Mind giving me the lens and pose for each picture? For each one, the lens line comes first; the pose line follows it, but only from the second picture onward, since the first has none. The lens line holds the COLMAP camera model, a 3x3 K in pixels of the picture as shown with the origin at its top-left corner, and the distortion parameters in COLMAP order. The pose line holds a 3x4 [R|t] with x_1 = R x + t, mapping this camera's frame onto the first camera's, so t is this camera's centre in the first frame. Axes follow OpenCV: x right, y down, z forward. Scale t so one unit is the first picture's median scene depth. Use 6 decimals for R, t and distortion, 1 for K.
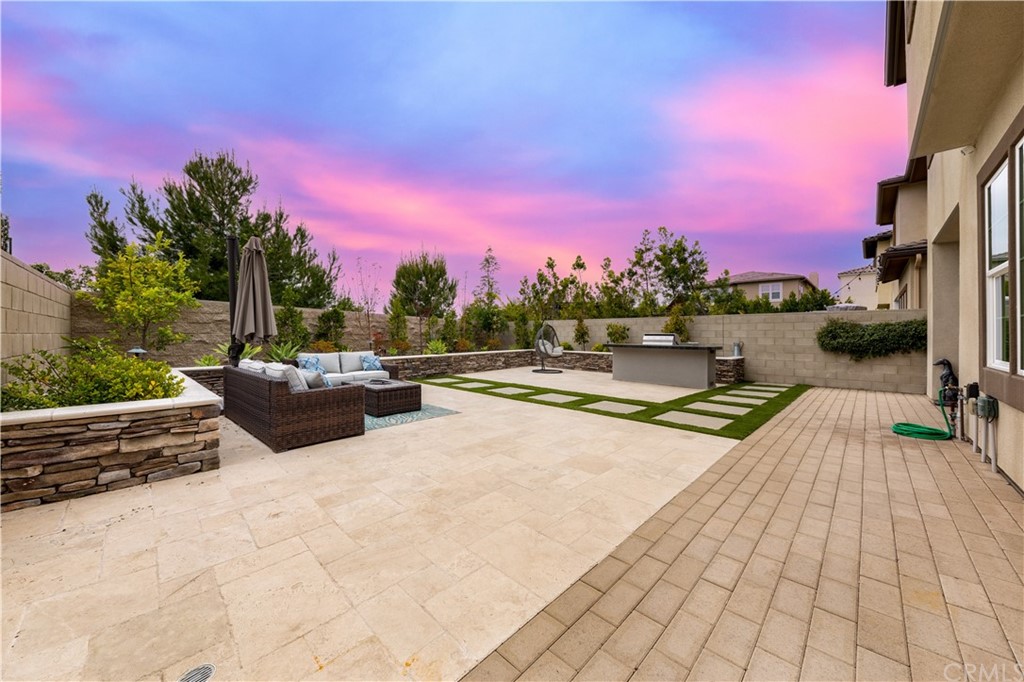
lens RADIAL K [[364.7, 0, 513.0], [0, 364.7, 336.1], [0, 0, 1]] dist [0.002127, -0.000139]
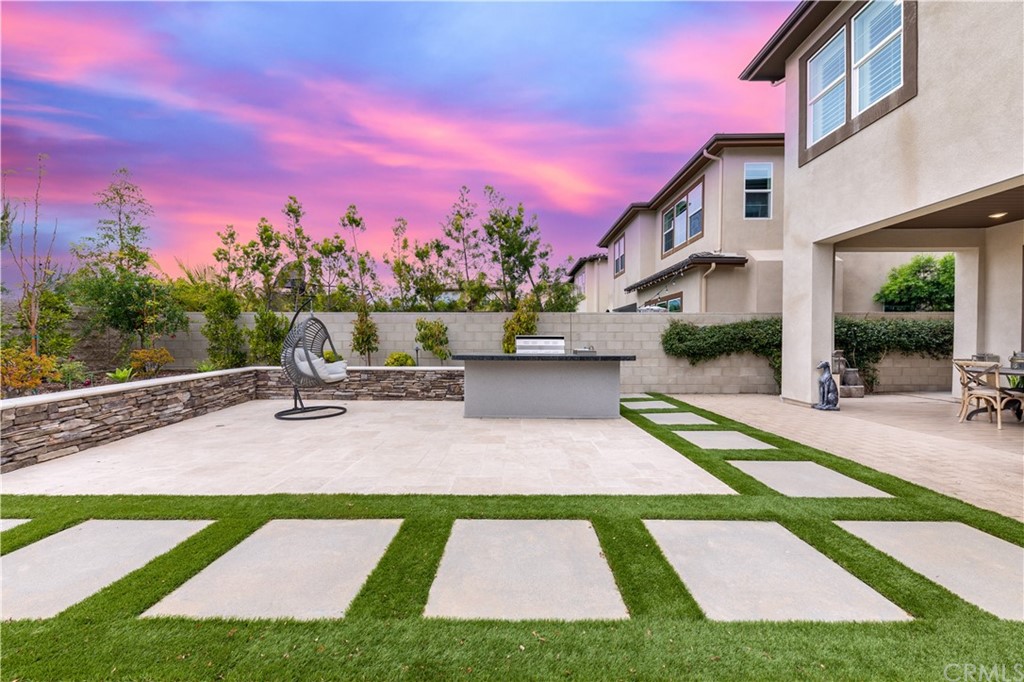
lens RADIAL K [[364.7, 0, 516.0], [0, 364.7, 341.5], [0, 0, 1]] dist [0.002127, -0.000139]
pose [[0.716690, -0.008233, 0.697344, -0.045762], [0.005640, 0.999966, 0.006009, -0.000711], [-0.697369, -0.000373, 0.716712, 0.410223]]
